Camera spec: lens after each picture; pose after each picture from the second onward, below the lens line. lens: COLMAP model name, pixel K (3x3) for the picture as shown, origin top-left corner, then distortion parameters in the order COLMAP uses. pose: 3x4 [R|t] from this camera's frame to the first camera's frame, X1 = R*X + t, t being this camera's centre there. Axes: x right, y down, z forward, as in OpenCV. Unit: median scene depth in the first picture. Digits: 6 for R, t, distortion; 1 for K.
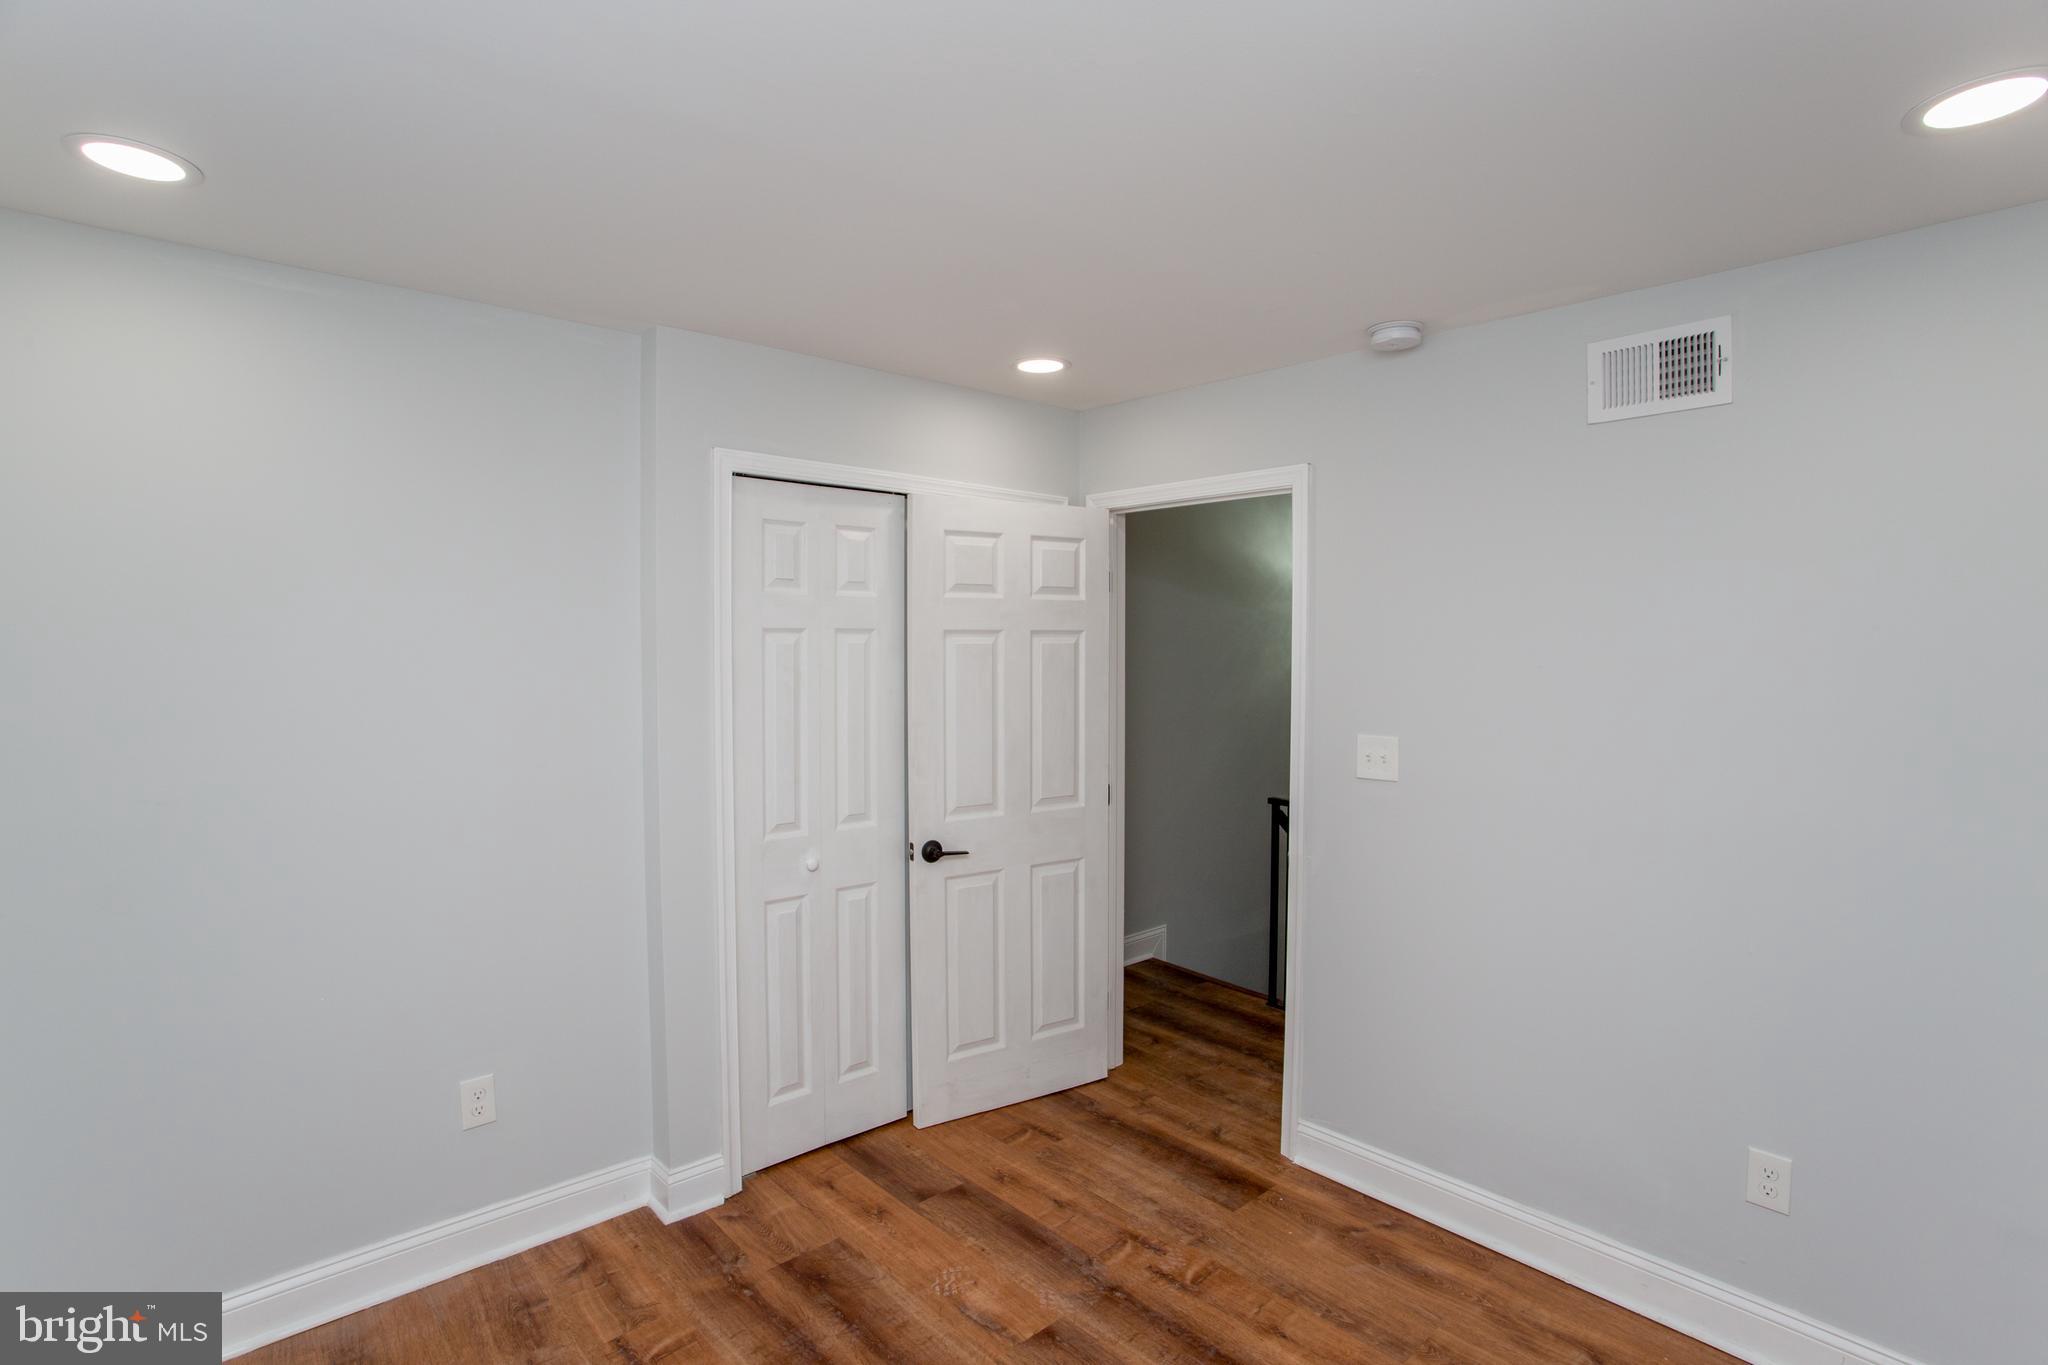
lens RADIAL K [[1012.2, 0, 1008.7], [0, 1012.2, 676.9], [0, 0, 1]] dist [-0.077358, 0.029047]
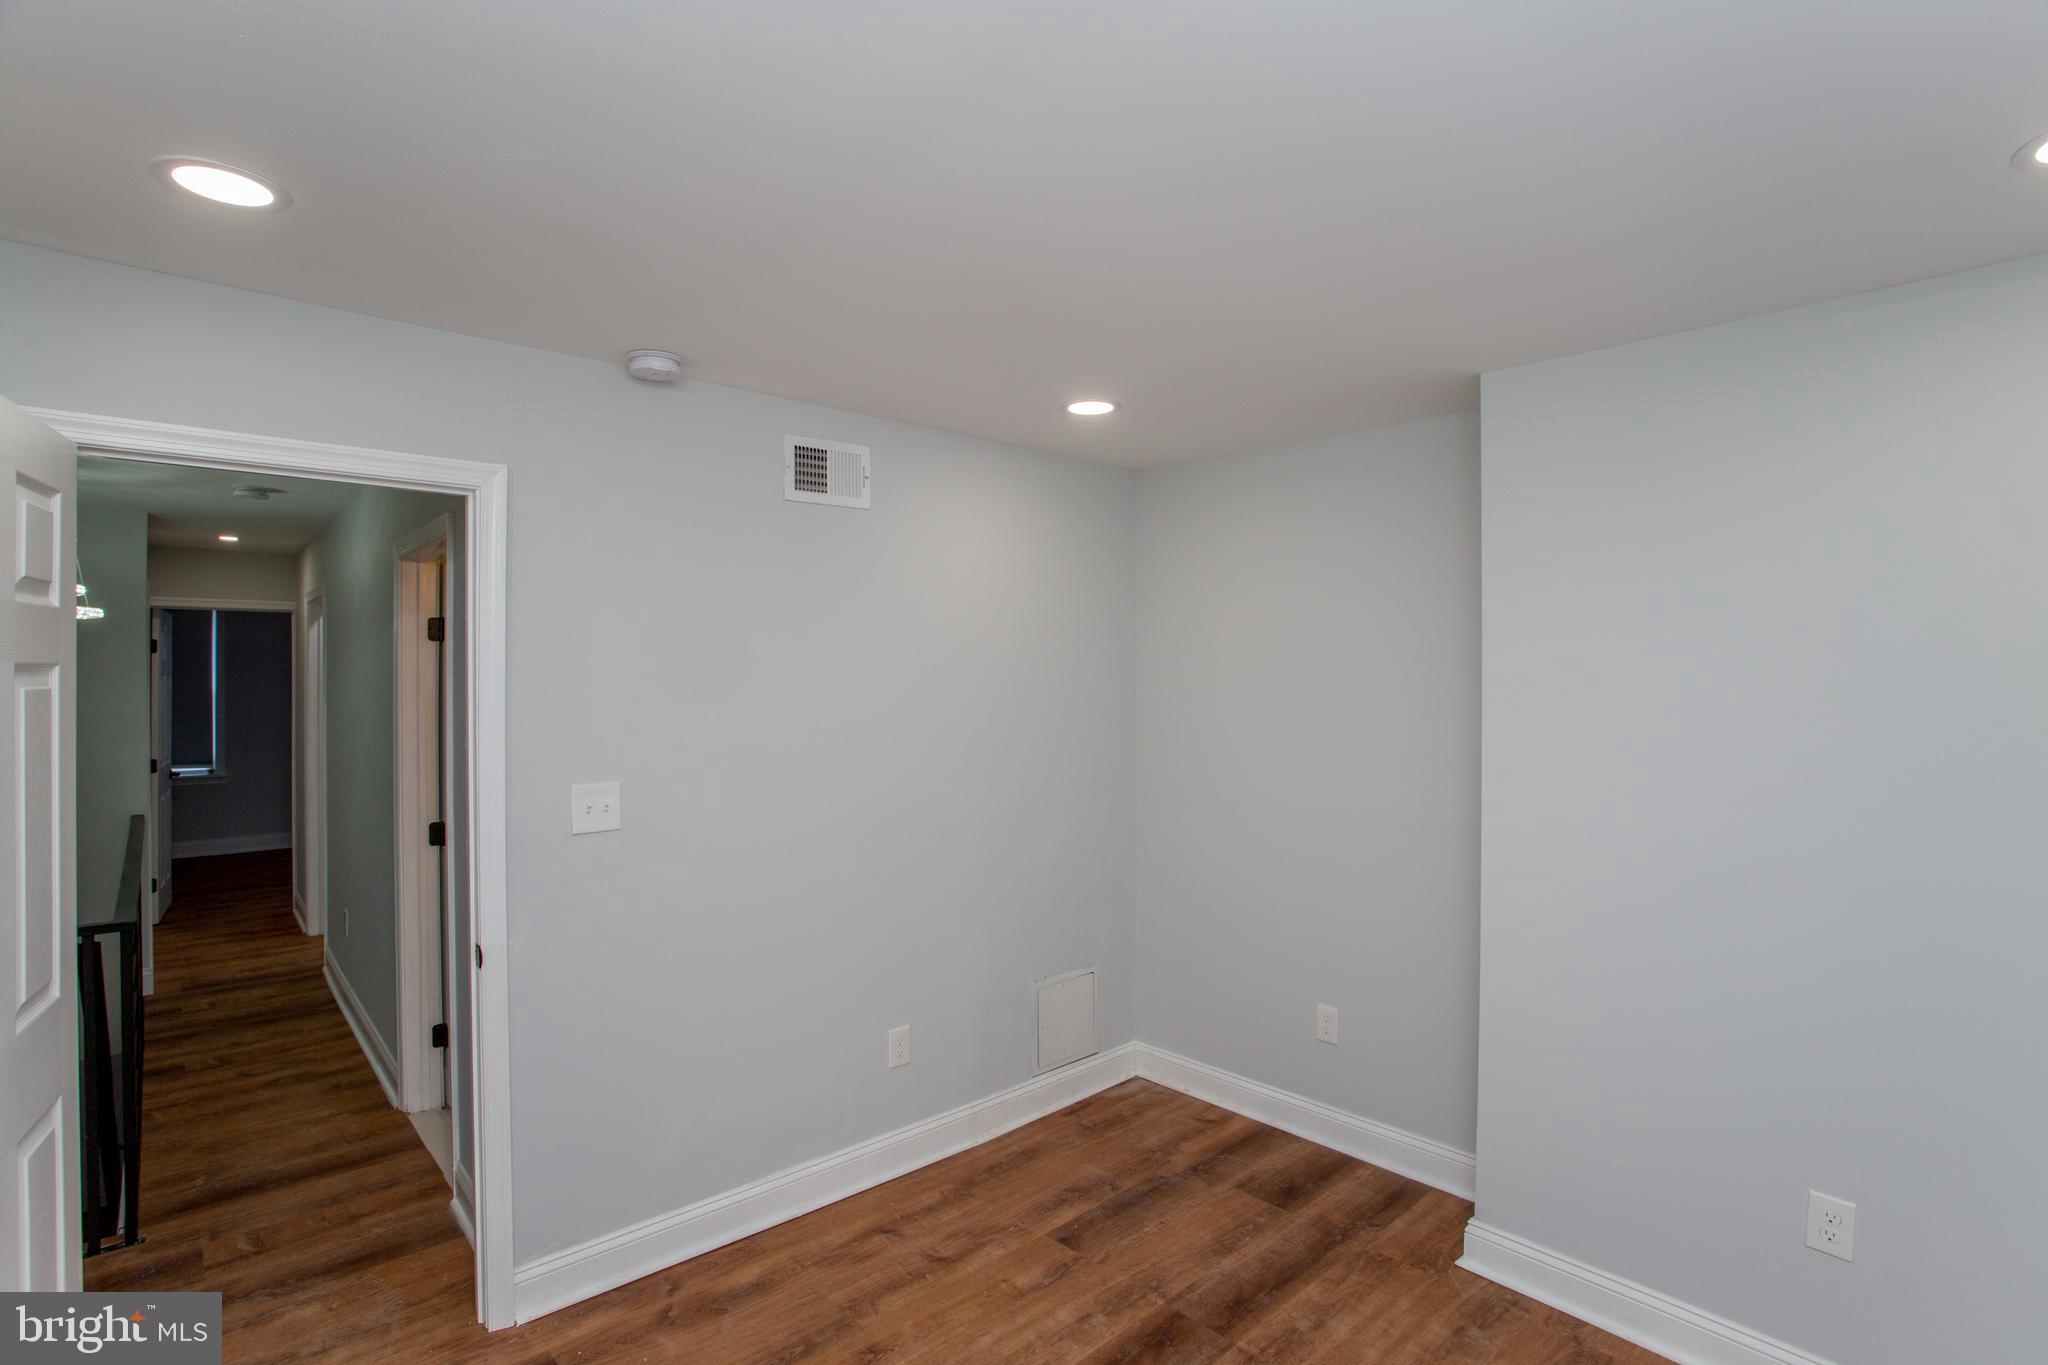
lens RADIAL K [[1012.2, 0, 1008.7], [0, 1012.2, 676.9], [0, 0, 1]] dist [-0.077358, 0.029047]
pose [[-0.031445, -0.000659, 0.999505, -0.599264], [0.038010, 0.999276, 0.001855, -0.028109], [-0.998783, 0.038049, -0.031397, 0.701564]]
